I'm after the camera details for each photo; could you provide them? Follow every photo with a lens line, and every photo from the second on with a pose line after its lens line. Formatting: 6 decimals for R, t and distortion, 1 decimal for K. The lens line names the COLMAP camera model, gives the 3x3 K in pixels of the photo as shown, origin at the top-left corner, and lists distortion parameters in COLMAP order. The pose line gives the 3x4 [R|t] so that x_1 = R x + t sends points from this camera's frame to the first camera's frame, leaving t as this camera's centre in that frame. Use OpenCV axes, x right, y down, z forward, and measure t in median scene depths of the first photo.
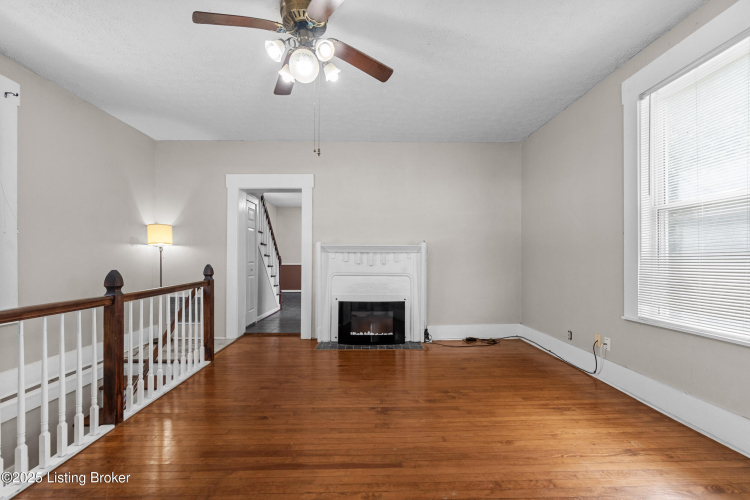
lens RADIAL K [[329.5, 0, 376.0], [0, 329.5, 259.1], [0, 0, 1]] dist [-0.000816, -0.000225]
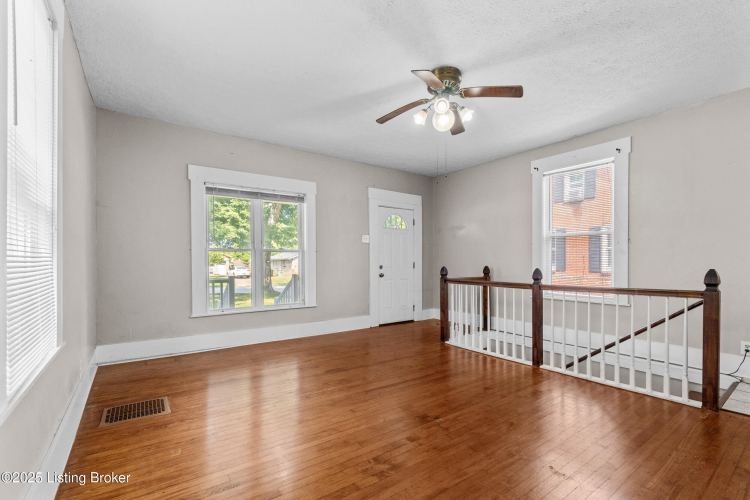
lens RADIAL K [[329.5, 0, 376.0], [0, 329.5, 259.1], [0, 0, 1]] dist [-0.000816, -0.000225]
pose [[-0.821417, -0.005250, -0.570304, 0.781377], [0.002475, 0.999915, -0.012768, 0.004669], [0.570323, -0.011900, -0.821334, 1.934941]]
